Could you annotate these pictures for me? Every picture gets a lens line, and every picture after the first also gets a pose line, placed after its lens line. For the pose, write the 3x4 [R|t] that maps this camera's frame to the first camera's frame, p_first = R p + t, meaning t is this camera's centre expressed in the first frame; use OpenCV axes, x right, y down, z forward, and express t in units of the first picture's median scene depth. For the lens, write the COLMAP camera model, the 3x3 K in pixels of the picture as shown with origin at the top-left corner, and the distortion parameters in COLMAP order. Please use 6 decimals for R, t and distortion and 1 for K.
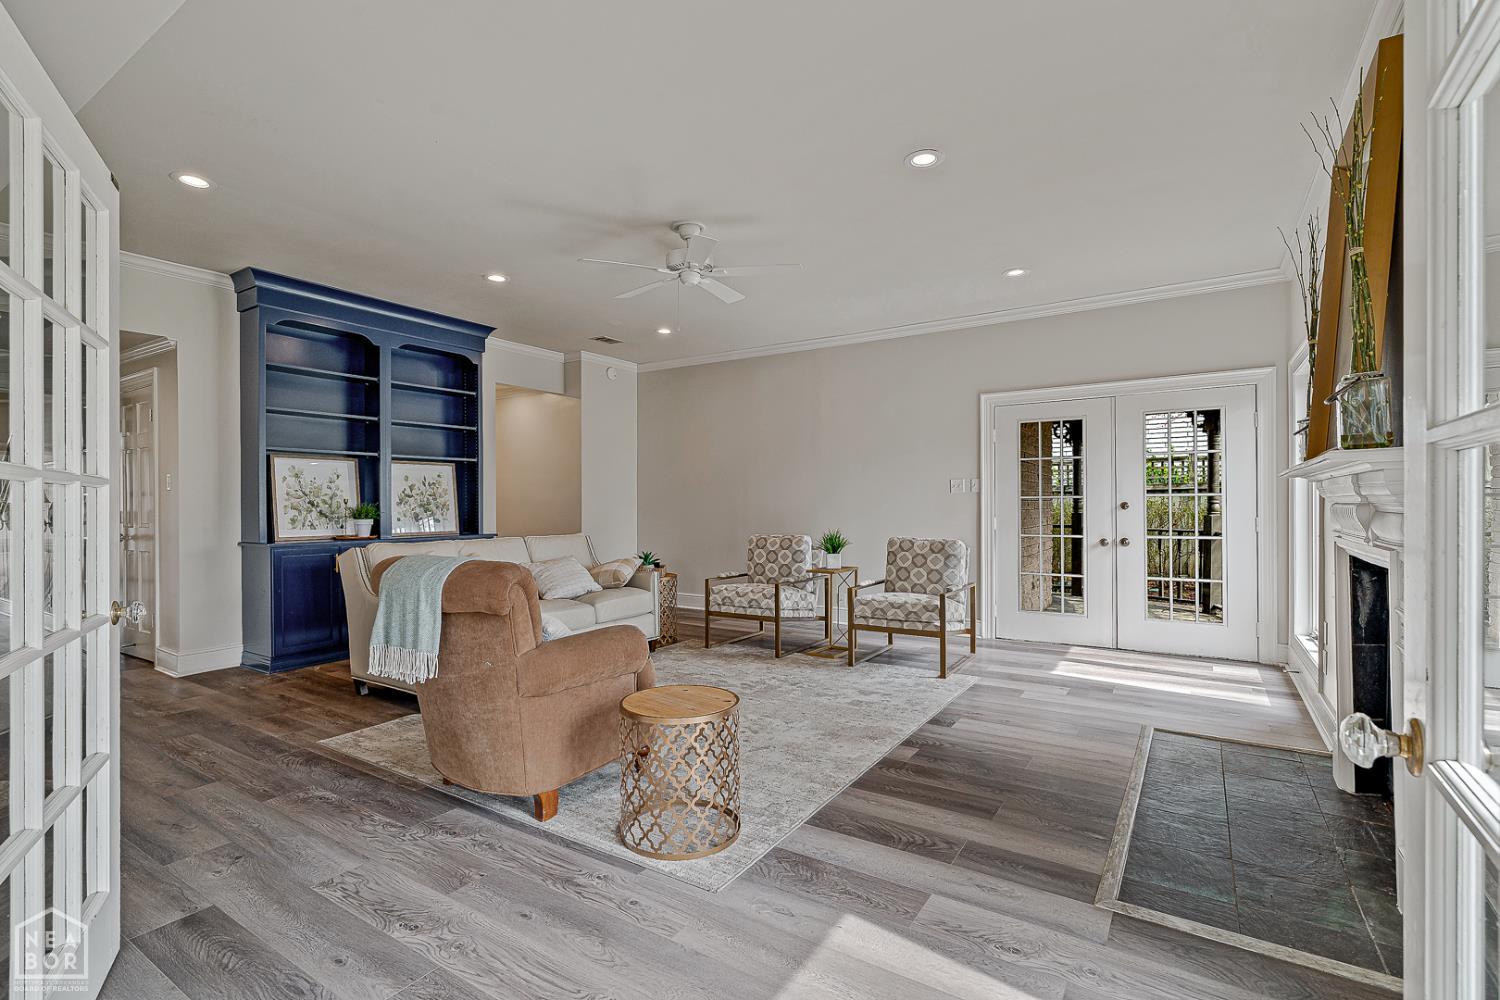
lens RADIAL K [[694.4, 0, 750.0], [0, 694.4, 500.0], [0, 0, 1]] dist [-0.002220, 0.000006]
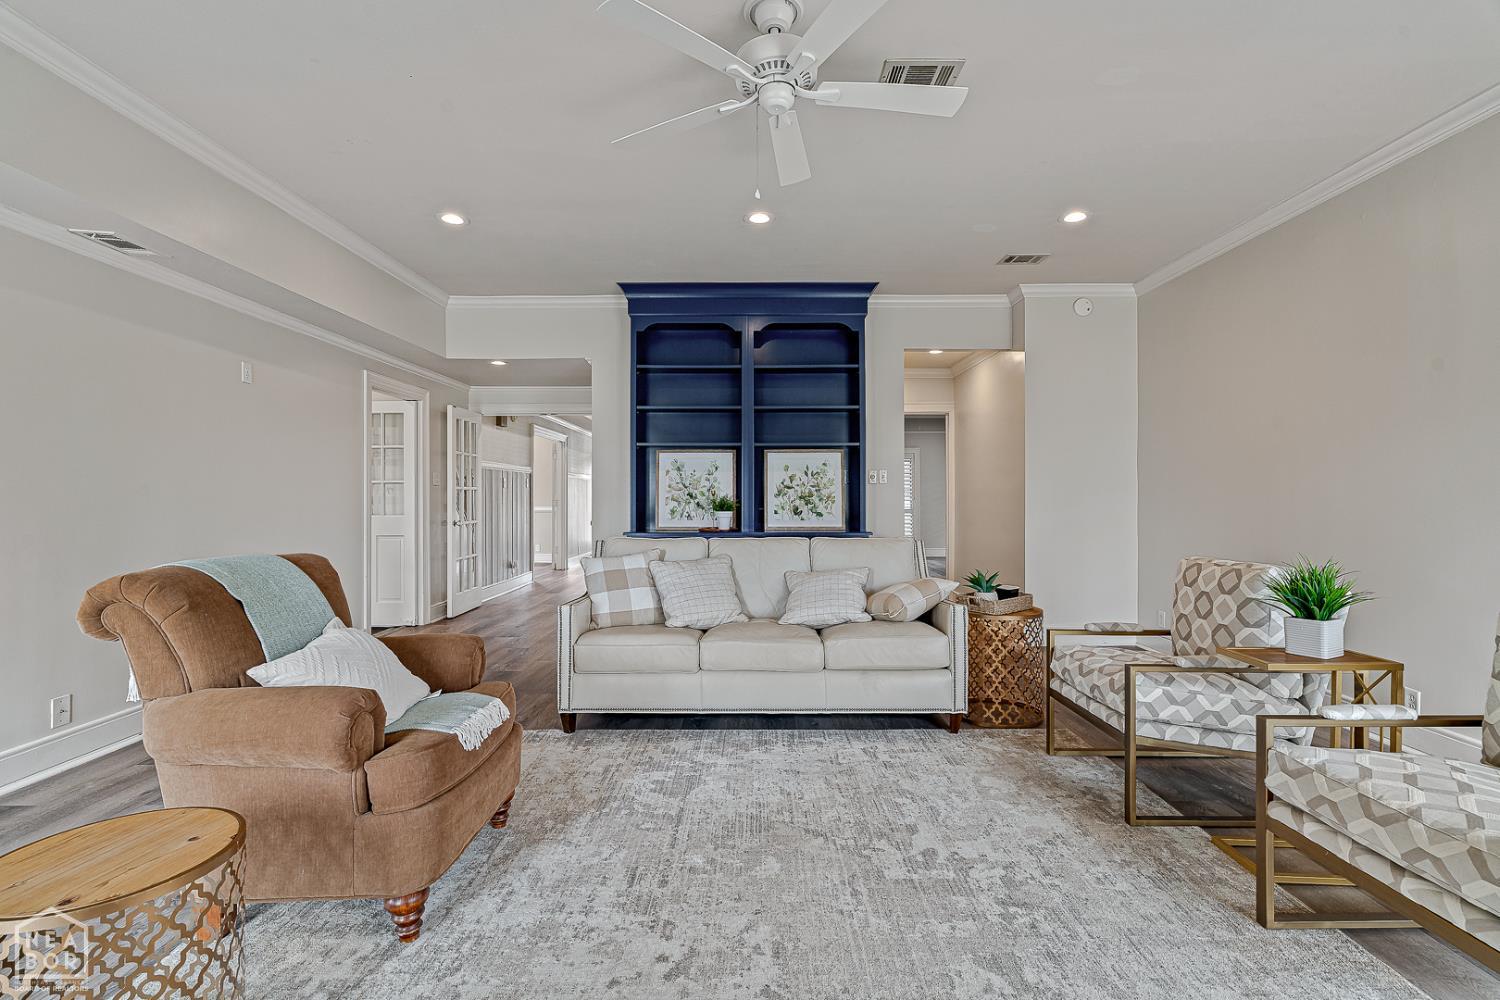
lens RADIAL K [[686.1, 0, 751.6], [0, 686.1, 492.9], [0, 0, 1]] dist [-0.001148, 0.000134]
pose [[0.542868, -0.003209, -0.839812, 0.281878], [0.004107, 0.999991, -0.001166, 0.003133], [0.839808, -0.002816, 0.542876, 0.514442]]
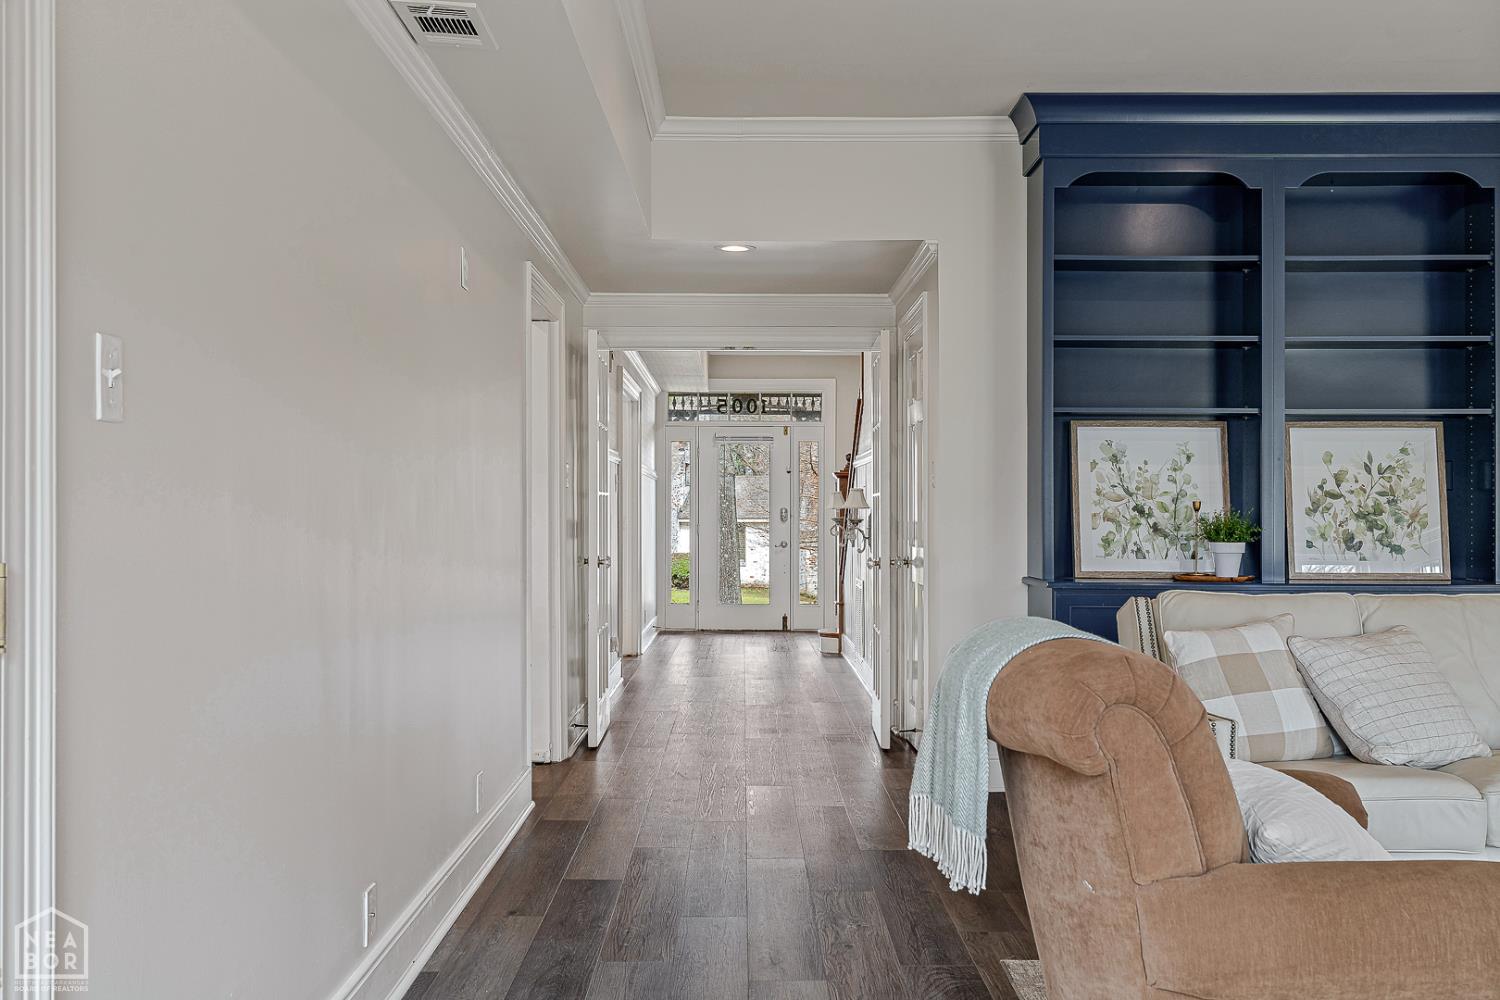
lens RADIAL K [[1393.7, 0, 745.4], [0, 1393.7, 509.0], [0, 0, 1]] dist [0.038726, -0.003519]
pose [[0.546178, 0.003124, -0.837664, 0.101225], [-0.001454, 0.999995, 0.002781, 0.001646], [0.837668, -0.000301, 0.546179, 0.159308]]
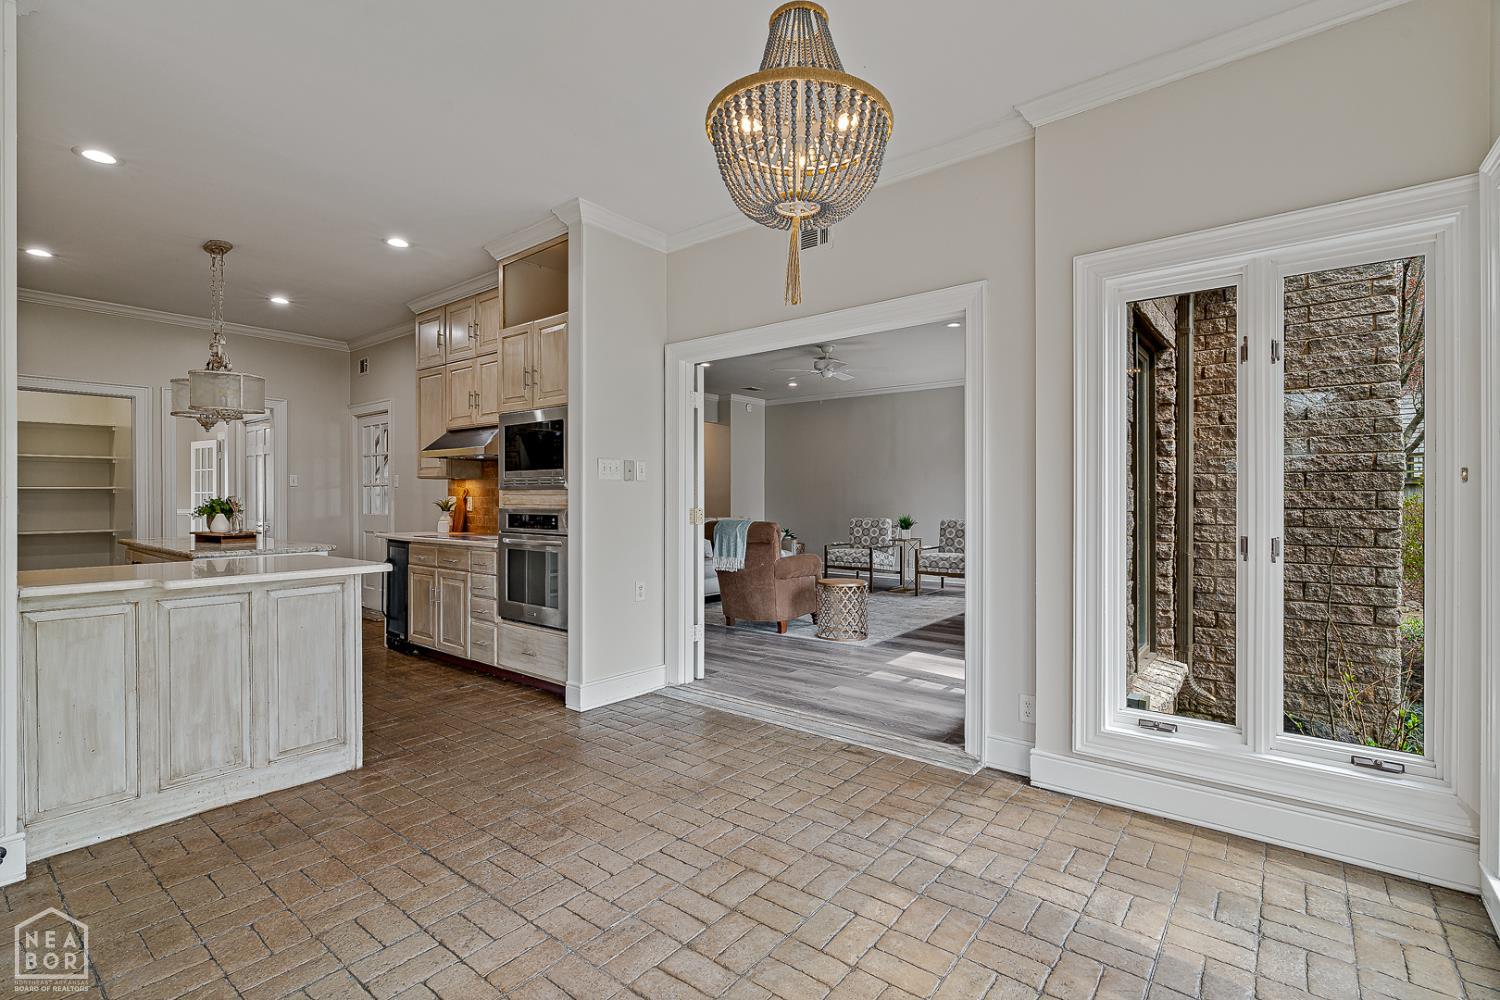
lens RADIAL K [[695.5, 0, 750.0], [0, 695.5, 500.0], [0, 0, 1]] dist [-0.016571, 0.000392]
pose [[0.995591, 0.002218, -0.093776, -0.087719], [-0.001547, 0.999973, 0.007230, -0.001660], [0.093790, -0.007053, 0.995567, -0.627018]]
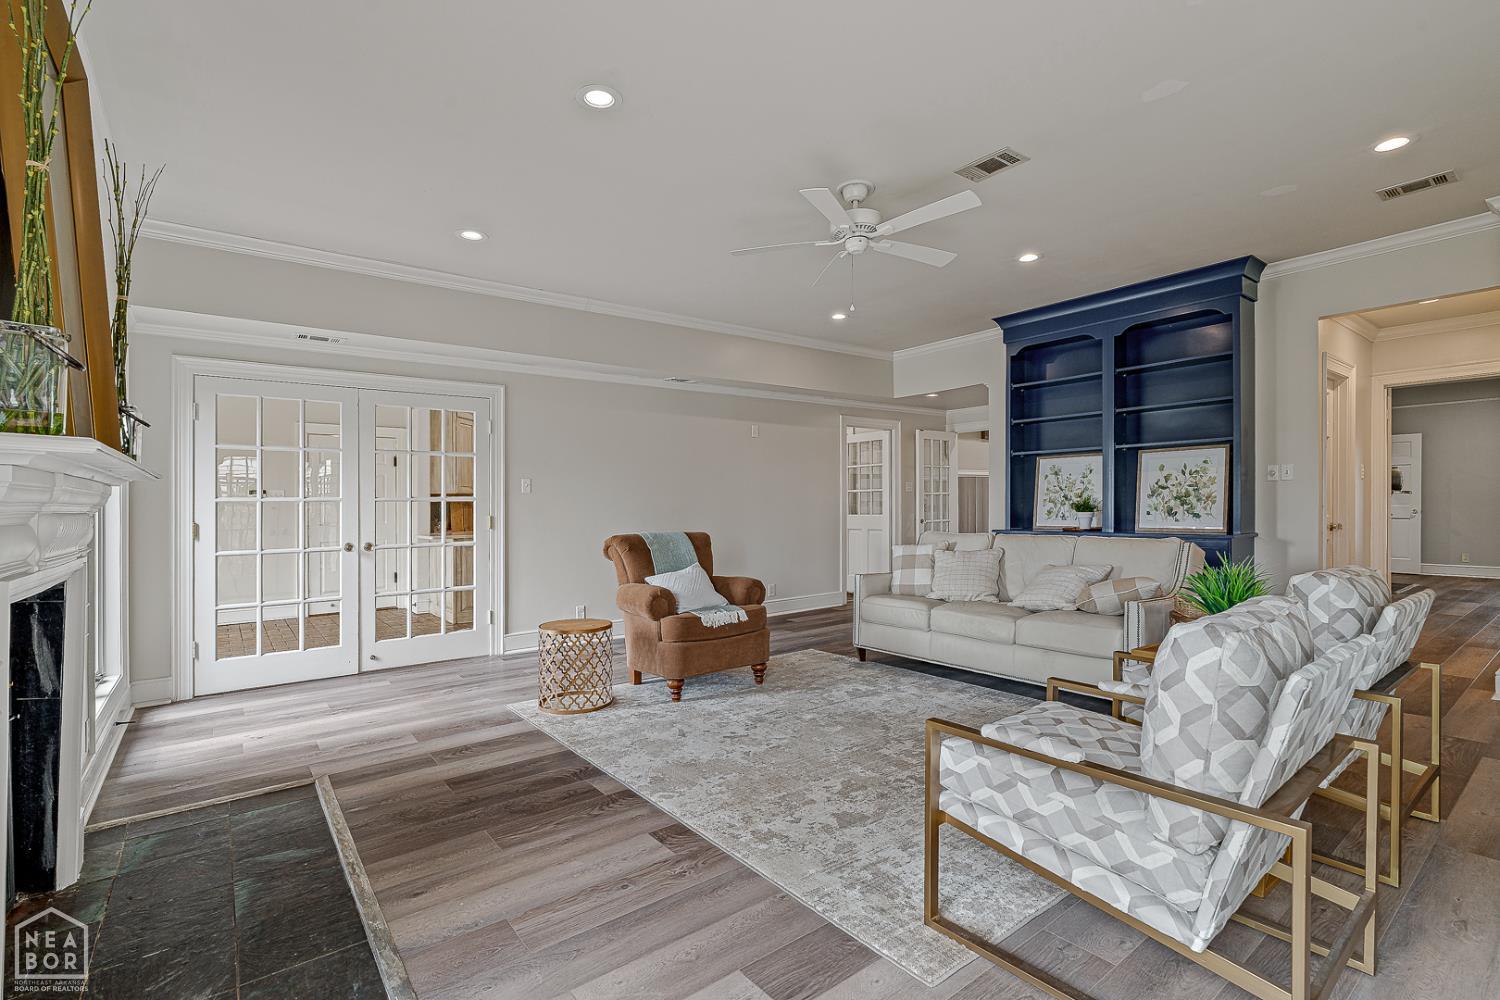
lens RADIAL K [[695.5, 0, 750.0], [0, 695.5, 500.0], [0, 0, 1]] dist [-0.016571, 0.000392]
pose [[-0.332754, 0.002795, -0.943009, 0.596632], [0.020334, 0.999784, -0.004212, 0.004022], [0.942794, -0.020577, -0.332739, 0.885426]]
